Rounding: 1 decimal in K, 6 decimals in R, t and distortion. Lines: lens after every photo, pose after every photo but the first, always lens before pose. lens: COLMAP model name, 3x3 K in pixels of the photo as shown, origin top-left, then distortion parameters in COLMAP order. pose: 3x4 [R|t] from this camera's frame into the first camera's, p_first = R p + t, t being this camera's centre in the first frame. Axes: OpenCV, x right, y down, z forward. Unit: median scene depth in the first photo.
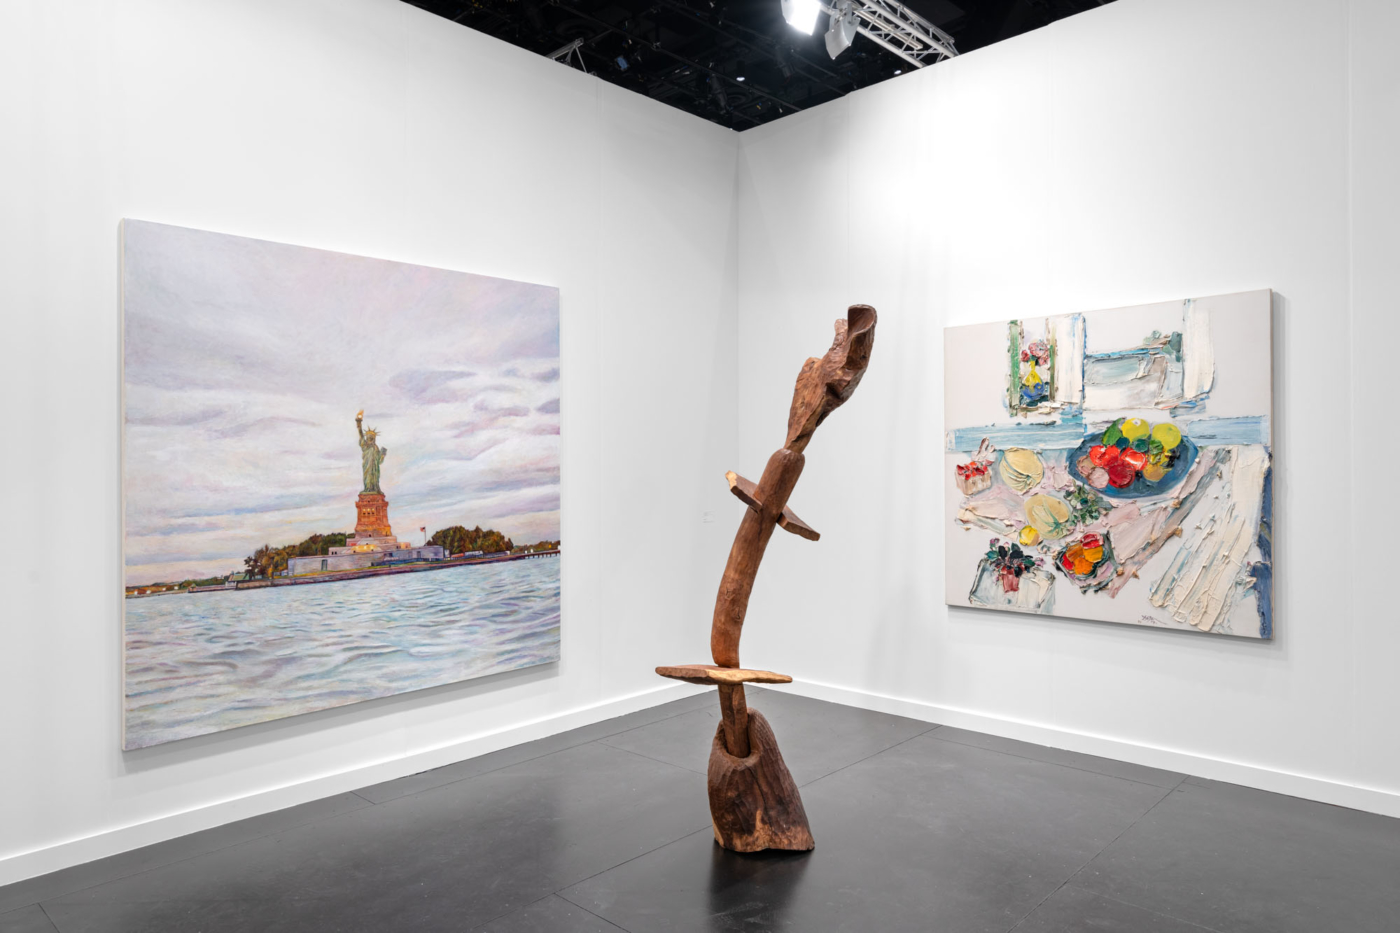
lens RADIAL K [[923.6, 0, 674.6], [0, 923.6, 463.1], [0, 0, 1]] dist [0.020320, -0.001047]
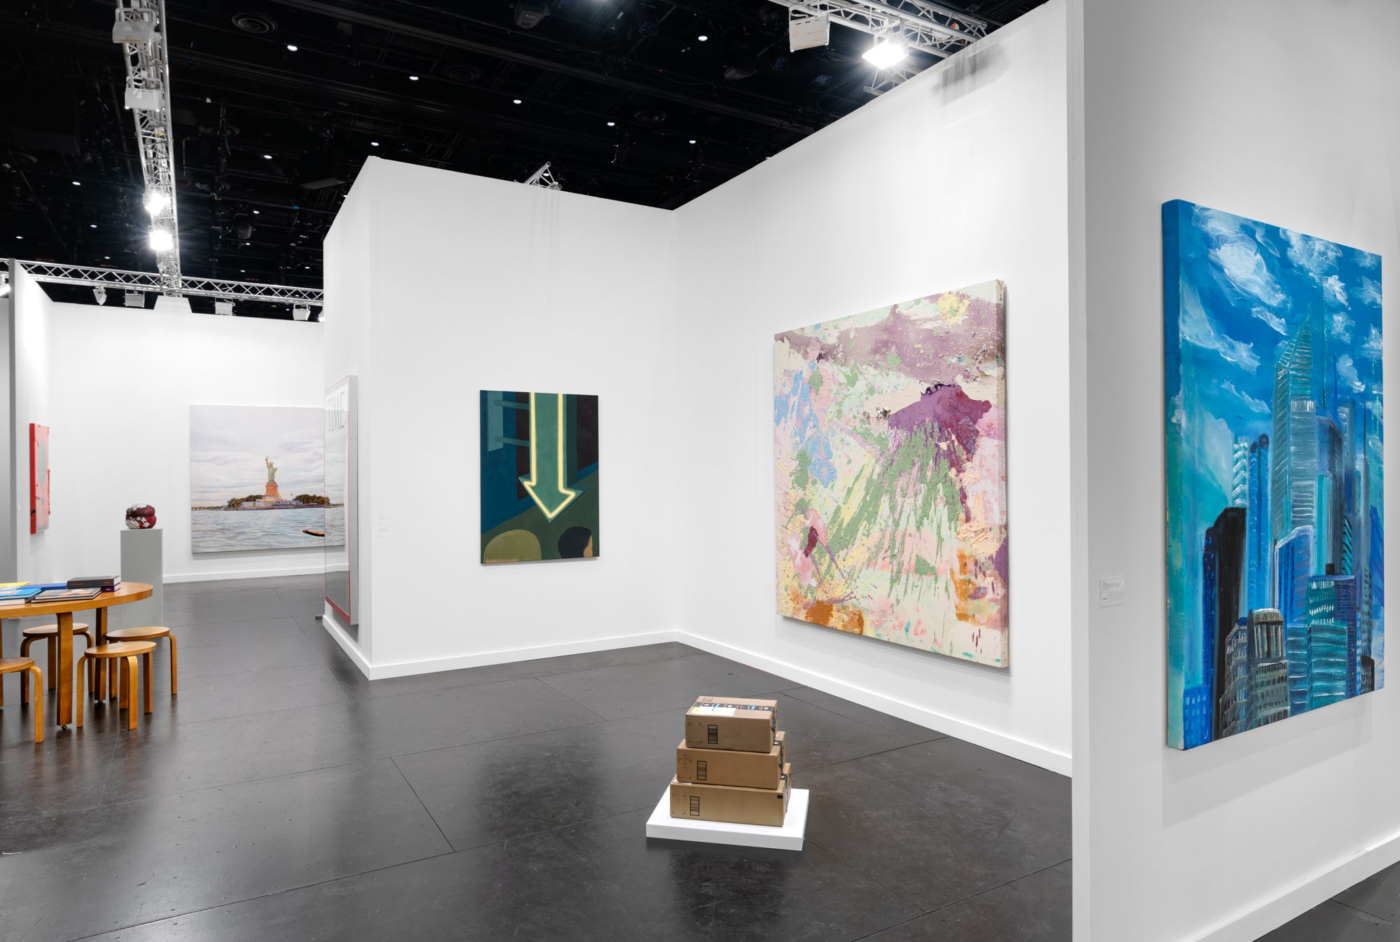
lens RADIAL K [[827.9, 0, 653.7], [0, 827.9, 469.3], [0, 0, 1]] dist [-0.000578, 0.002402]
pose [[0.959802, 0.000099, -0.280678, 1.650096], [0.000523, 0.999998, 0.002142, -0.016528], [0.280677, -0.002203, 0.959800, -1.281444]]
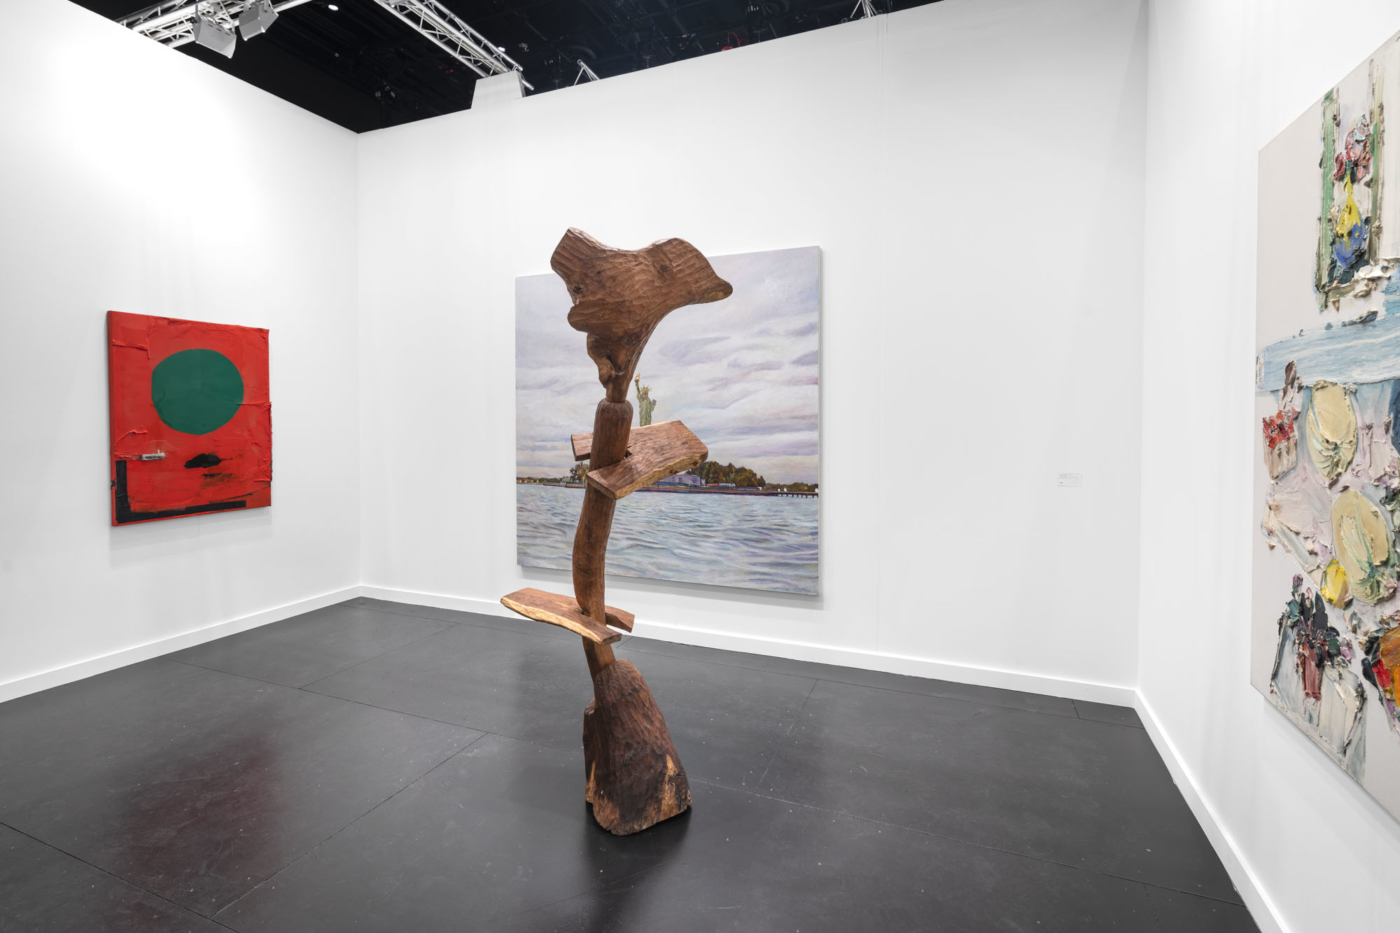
lens RADIAL K [[672.7, 0, 665.4], [0, 672.7, 425.7], [0, 0, 1]] dist [0.002423, 0.001023]
pose [[0.349288, 0.023975, -0.936709, 0.626265], [-0.000794, 0.999680, 0.025291, -0.003191], [0.937015, -0.008090, 0.349195, 0.657853]]
